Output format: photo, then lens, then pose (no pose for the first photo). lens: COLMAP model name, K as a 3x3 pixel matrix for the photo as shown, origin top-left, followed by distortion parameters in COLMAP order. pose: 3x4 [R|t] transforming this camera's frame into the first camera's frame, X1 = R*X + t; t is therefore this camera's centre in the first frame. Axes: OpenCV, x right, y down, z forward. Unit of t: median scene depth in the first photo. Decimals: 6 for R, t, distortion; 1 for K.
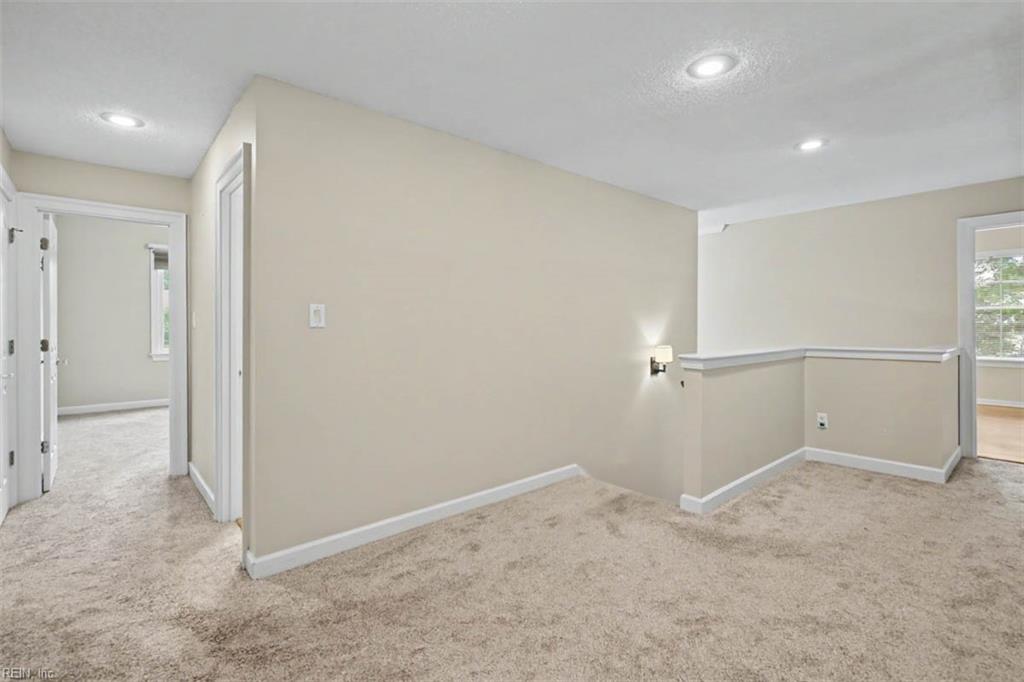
lens RADIAL K [[469.0, 0, 513.5], [0, 469.0, 344.8], [0, 0, 1]] dist [0.002112, 0.000305]
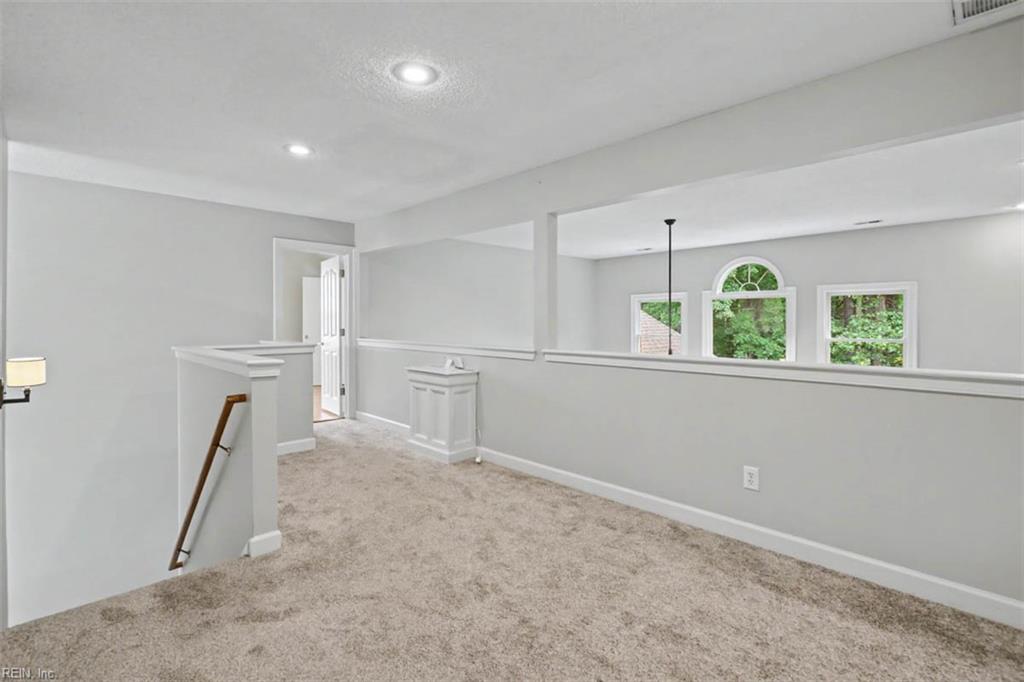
lens RADIAL K [[469.0, 0, 513.5], [0, 469.0, 344.8], [0, 0, 1]] dist [0.002112, 0.000305]
pose [[-0.053774, -0.036661, 0.997880, -0.539152], [0.039129, 0.998481, 0.038791, -0.022407], [-0.997786, 0.041132, -0.052258, 0.729798]]
